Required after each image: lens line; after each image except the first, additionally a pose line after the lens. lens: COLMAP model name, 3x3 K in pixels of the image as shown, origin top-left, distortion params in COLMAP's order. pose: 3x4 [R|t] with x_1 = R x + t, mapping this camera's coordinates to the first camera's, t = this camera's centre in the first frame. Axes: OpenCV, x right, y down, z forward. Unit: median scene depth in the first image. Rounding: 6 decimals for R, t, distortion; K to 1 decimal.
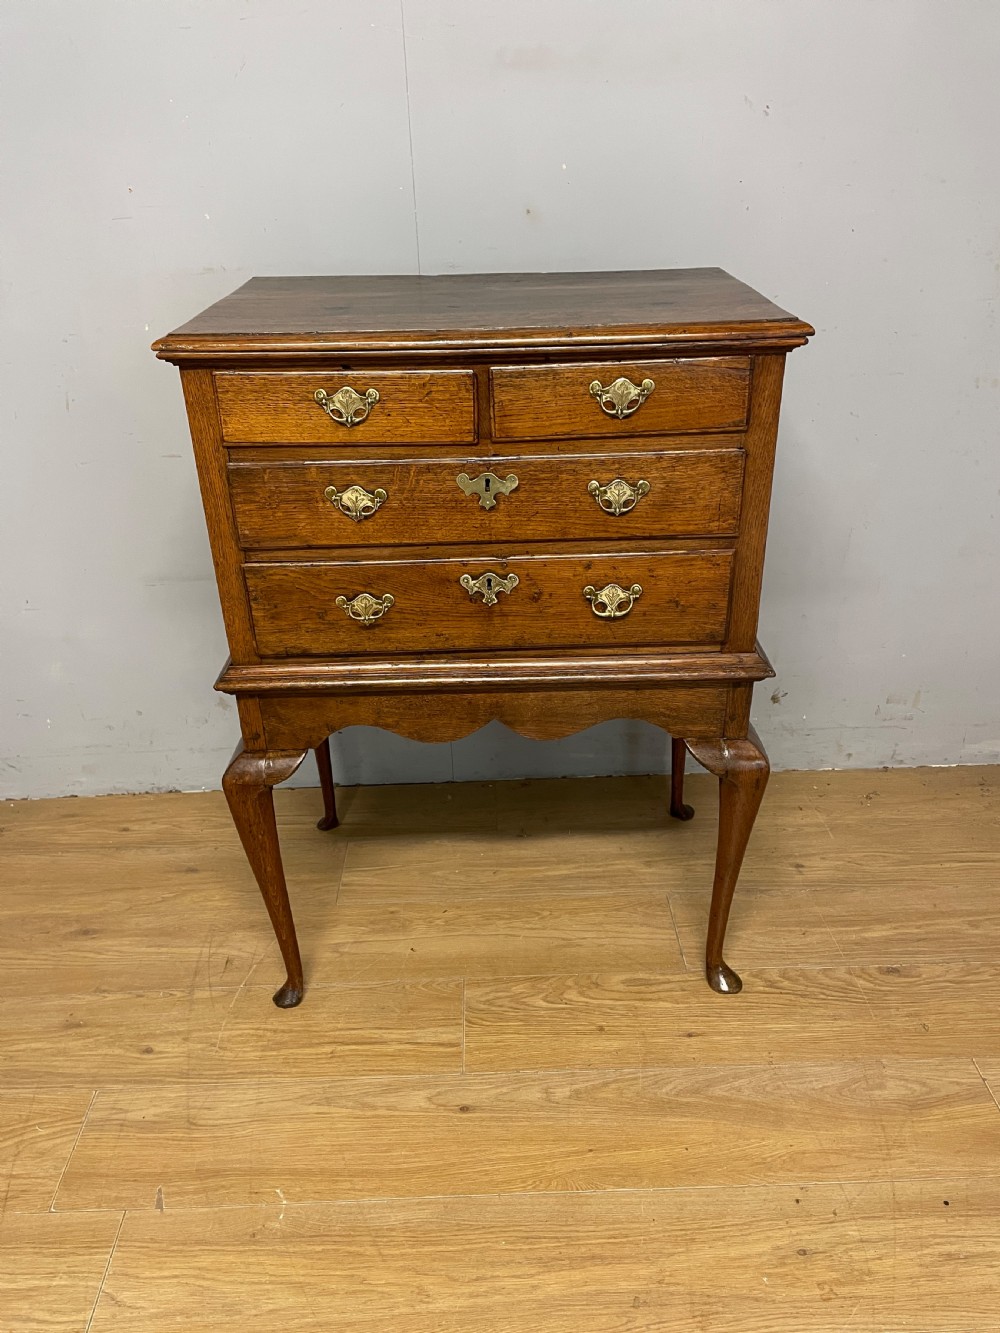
lens RADIAL K [[1011.8, 0, 500.0], [0, 1011.8, 666.5], [0, 0, 1]] dist [0.095679, -0.124797]
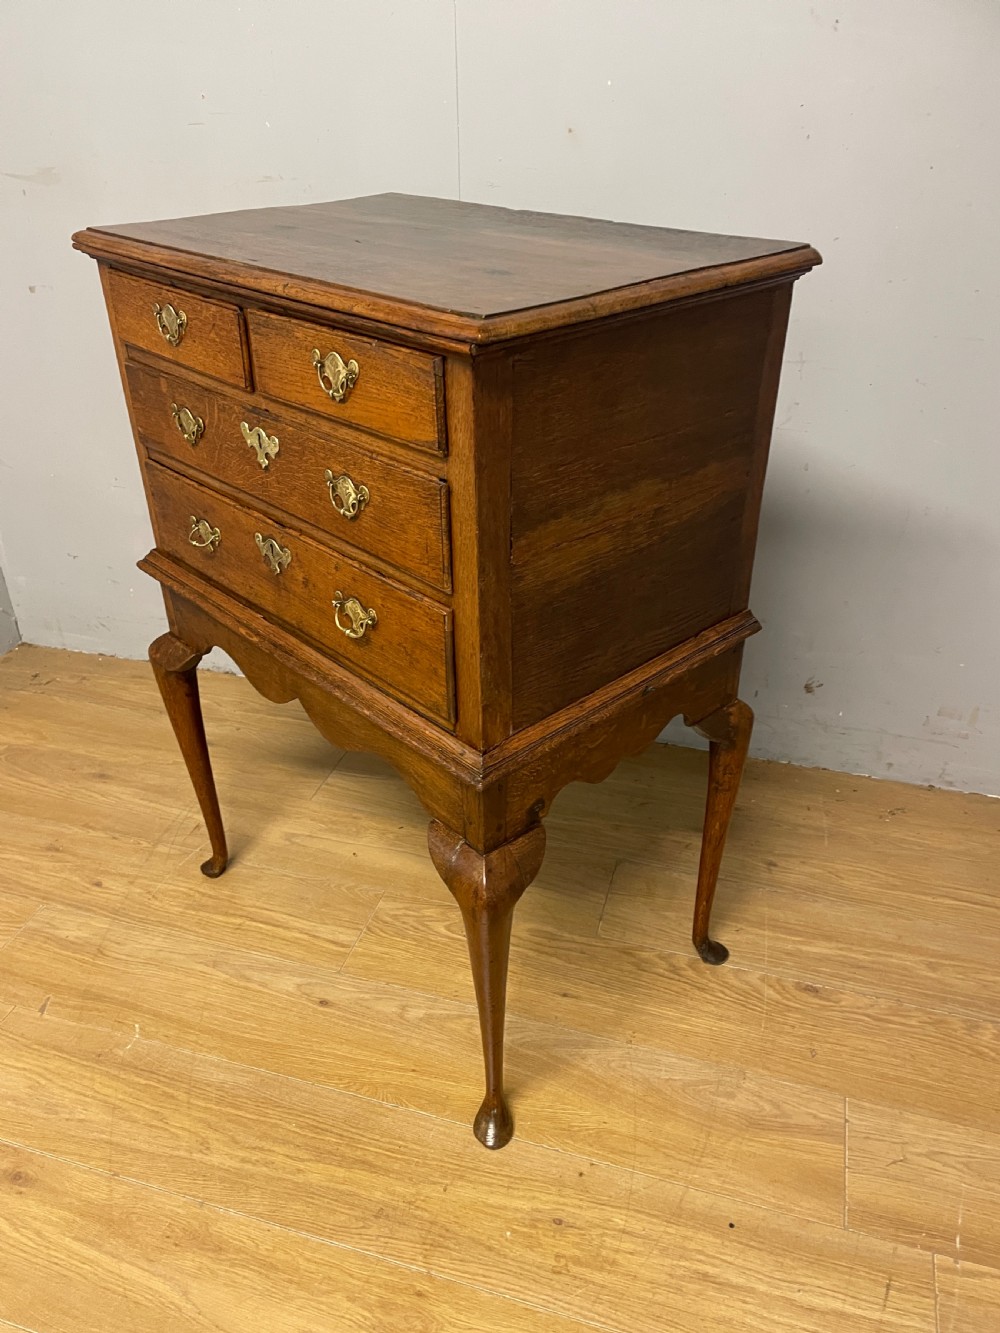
lens RADIAL K [[1011.9, 0, 489.4], [0, 1011.9, 677.3], [0, 0, 1]] dist [0.093731, -0.122312]
pose [[0.948580, 0.177062, -0.262384, 0.346328], [-0.160040, 0.983439, 0.085061, -0.015130], [0.273100, -0.038696, 0.961207, 0.048202]]
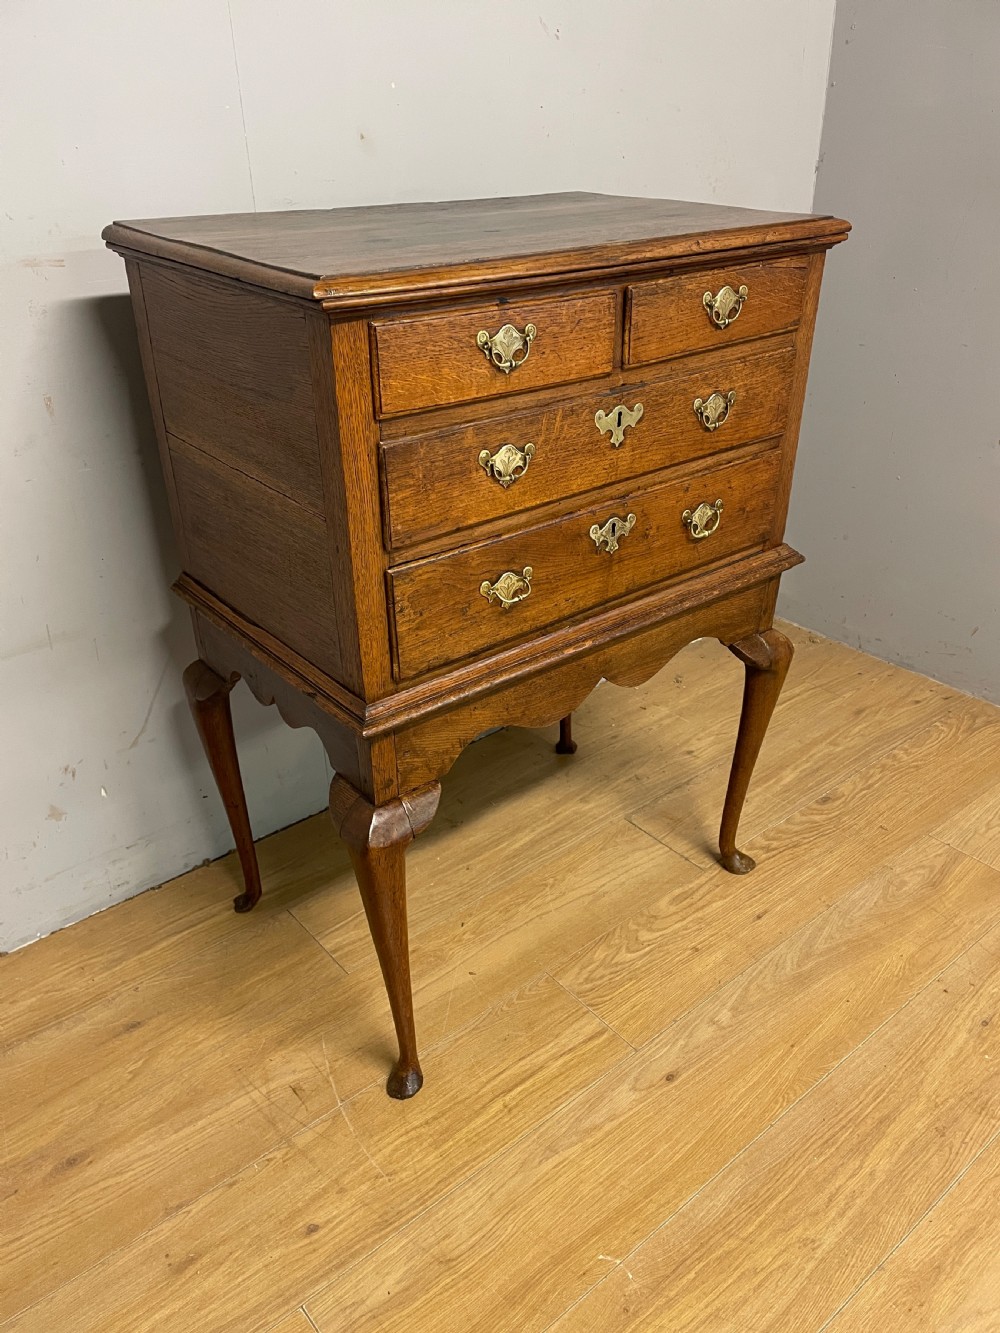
lens RADIAL K [[1010.5, 0, 504.0], [0, 1010.5, 675.1], [0, 0, 1]] dist [0.093745, -0.123042]
pose [[0.783982, -0.288208, 0.549826, -0.577680], [0.274909, 0.955299, 0.108763, -0.075196], [-0.556595, 0.065884, 0.828168, 0.271236]]
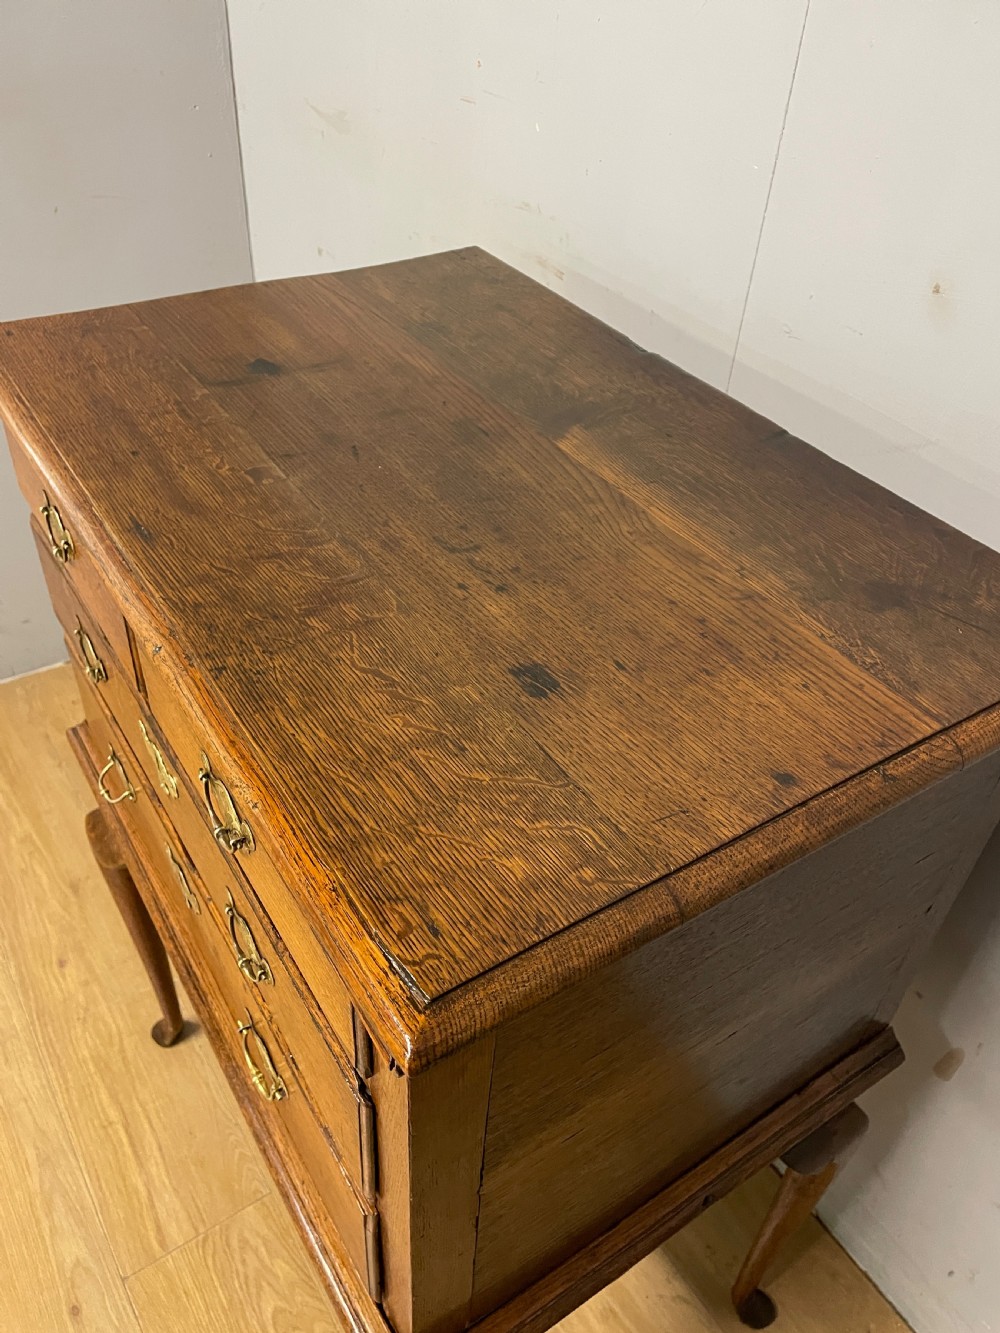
lens RADIAL K [[1014.0, 0, 501.3], [0, 1014.0, 674.0], [0, 0, 1]] dist [0.098286, -0.134610]
pose [[0.538594, 0.580730, -0.610466, 0.360586], [-0.448585, 0.810949, 0.375677, -0.453923], [0.713224, 0.071508, 0.697279, 0.634714]]
